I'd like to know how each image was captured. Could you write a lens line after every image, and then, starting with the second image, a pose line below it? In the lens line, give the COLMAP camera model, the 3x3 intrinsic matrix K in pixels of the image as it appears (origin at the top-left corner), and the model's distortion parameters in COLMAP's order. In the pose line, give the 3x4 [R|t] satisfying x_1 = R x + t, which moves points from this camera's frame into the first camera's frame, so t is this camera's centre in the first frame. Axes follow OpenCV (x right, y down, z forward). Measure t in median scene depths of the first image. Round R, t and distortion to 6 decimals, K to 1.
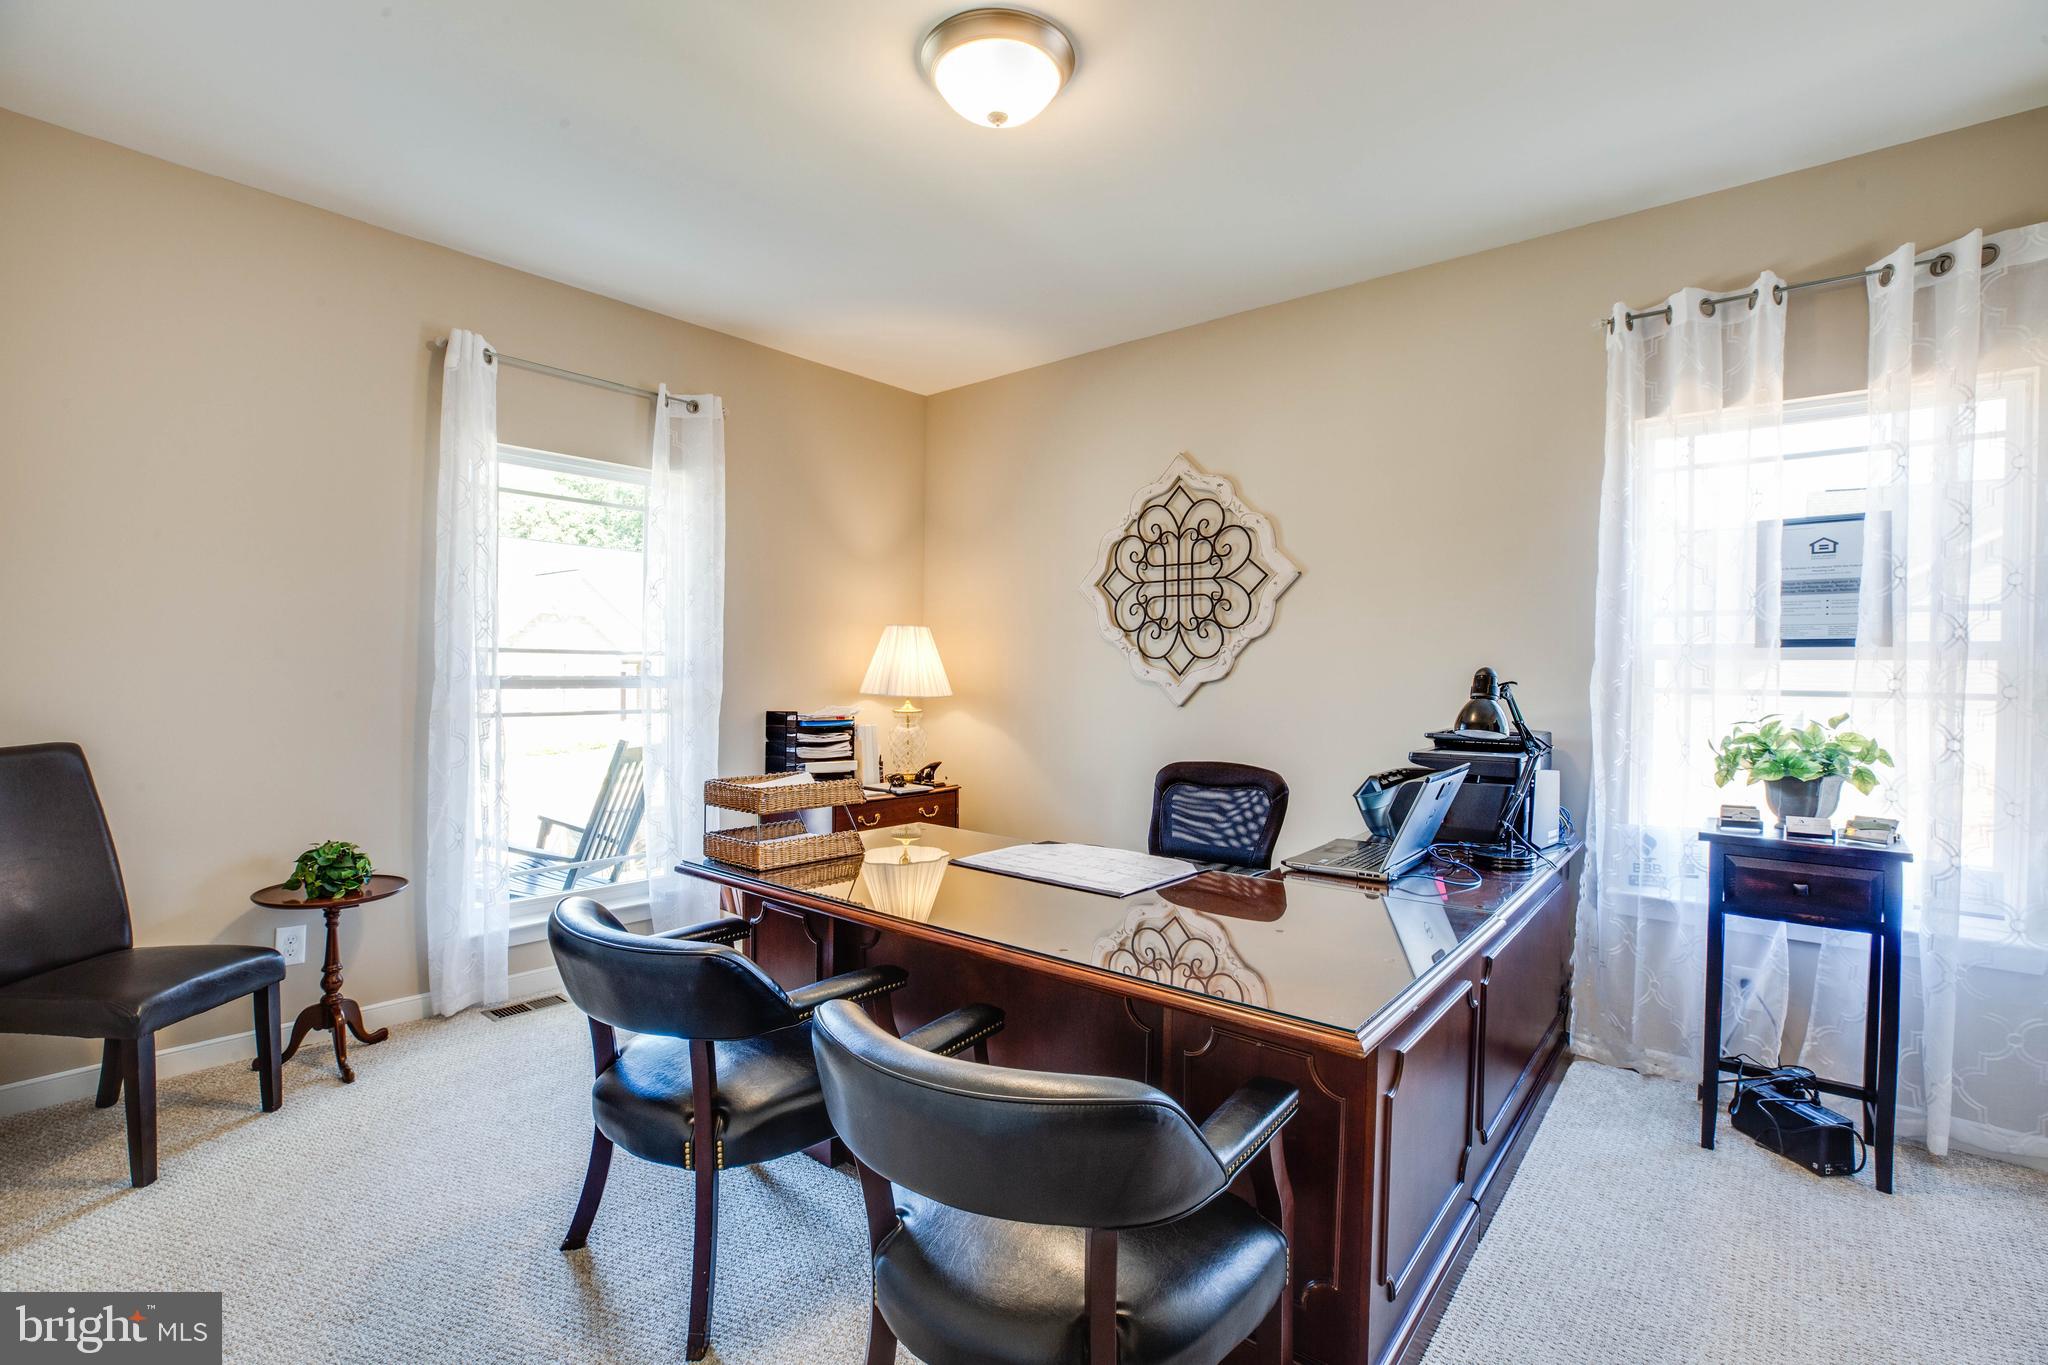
lens RADIAL K [[931.8, 0, 1025.3], [0, 931.8, 683.2], [0, 0, 1]] dist [-0.045462, 0.014788]
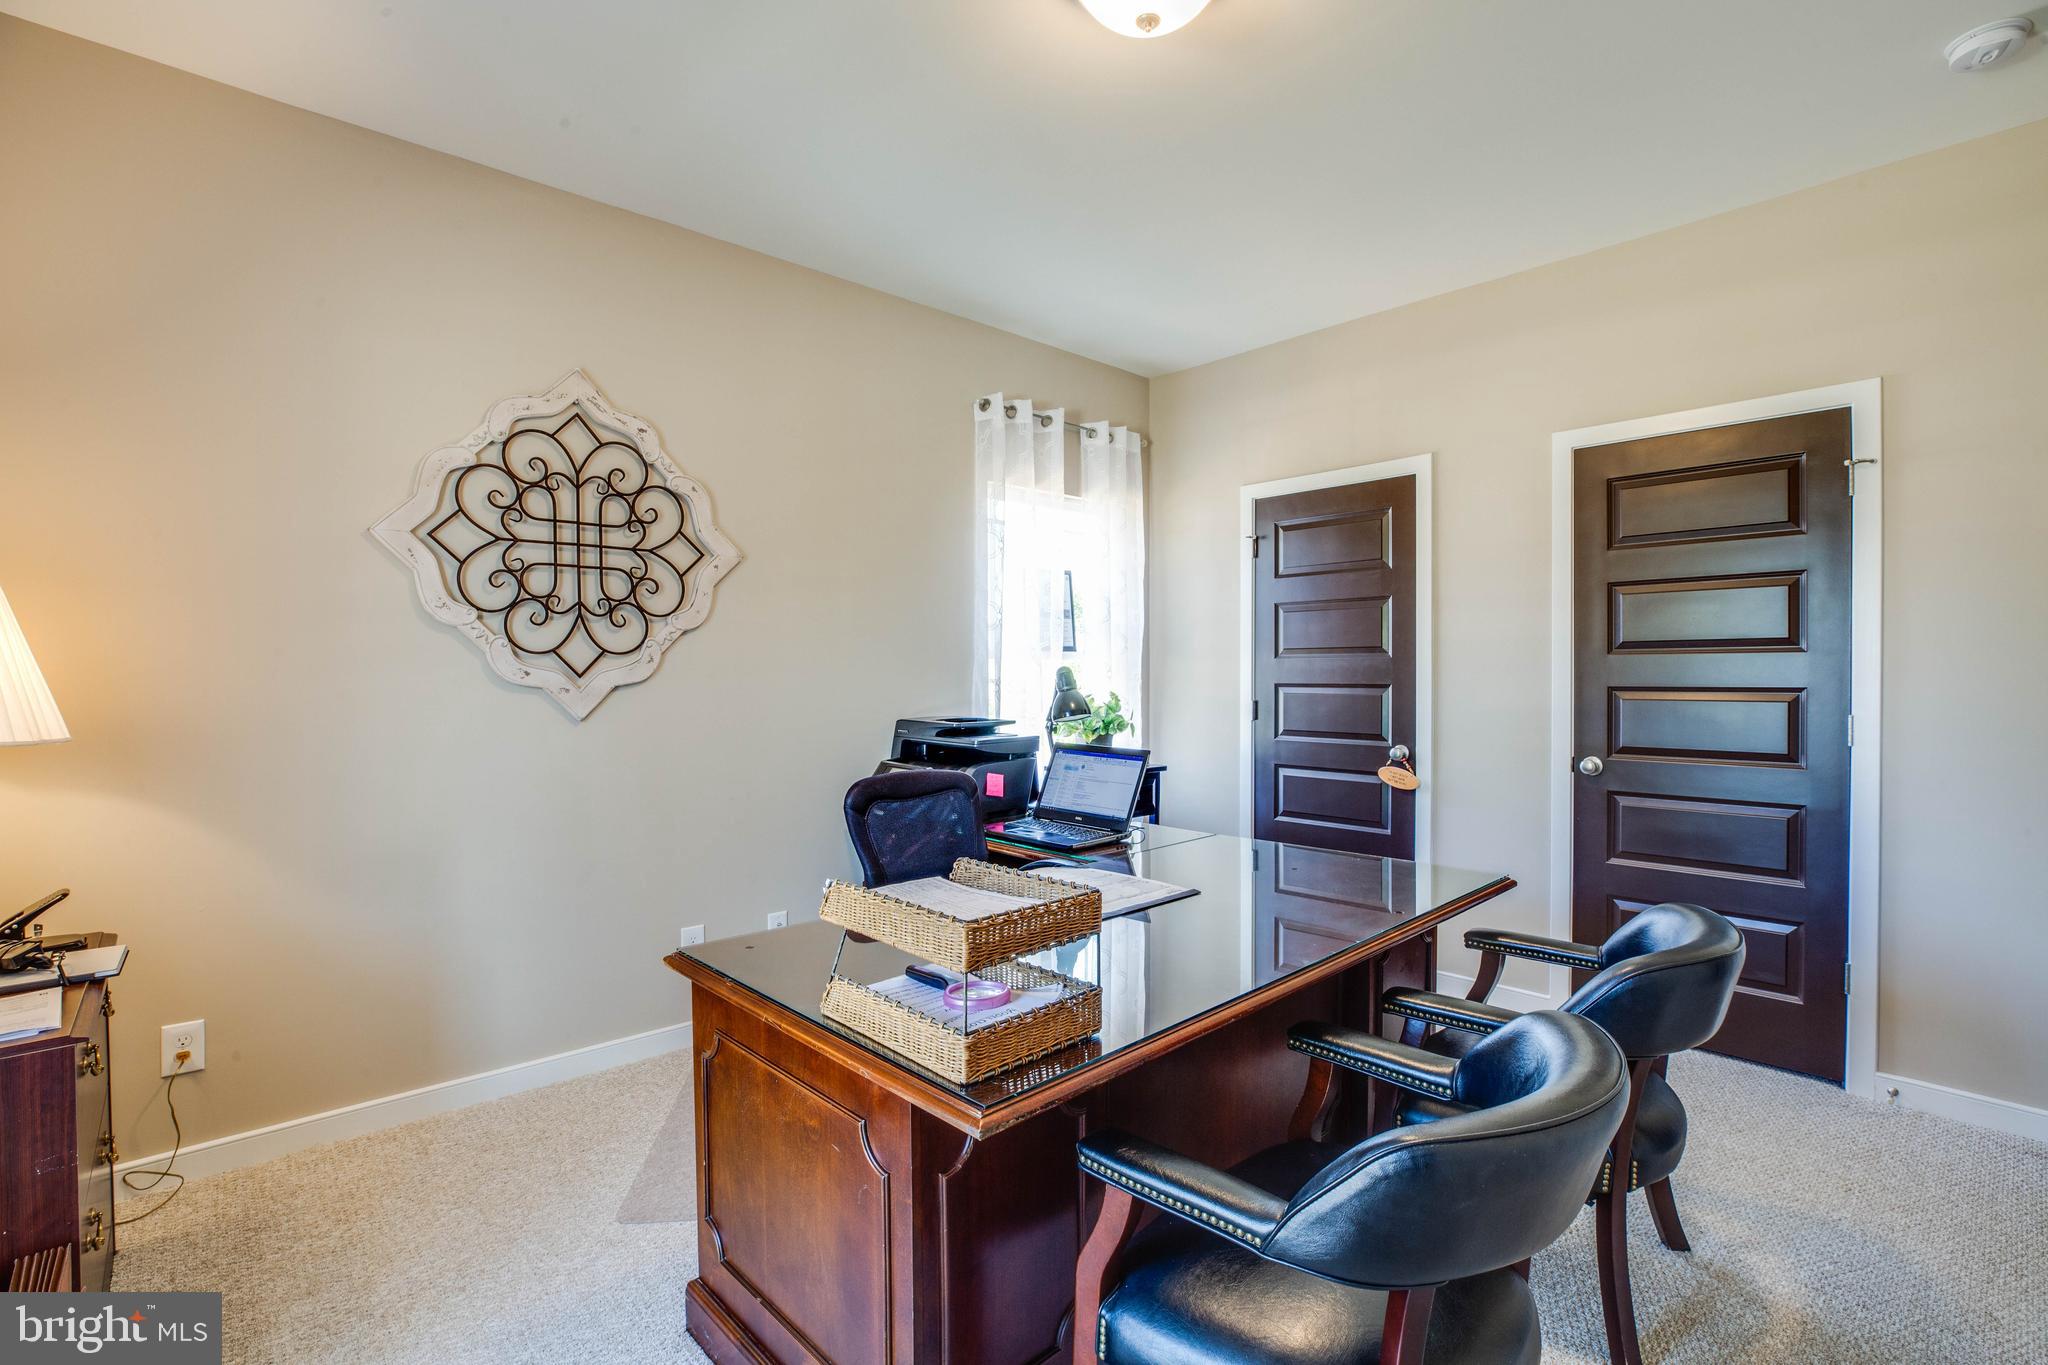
lens RADIAL K [[931.8, 0, 1025.3], [0, 931.8, 683.2], [0, 0, 1]] dist [-0.045462, 0.014788]
pose [[0.116538, -0.032432, 0.992657, -0.507949], [0.008536, 0.999462, 0.031653, -0.023538], [-0.993150, 0.004785, 0.116752, 0.576982]]
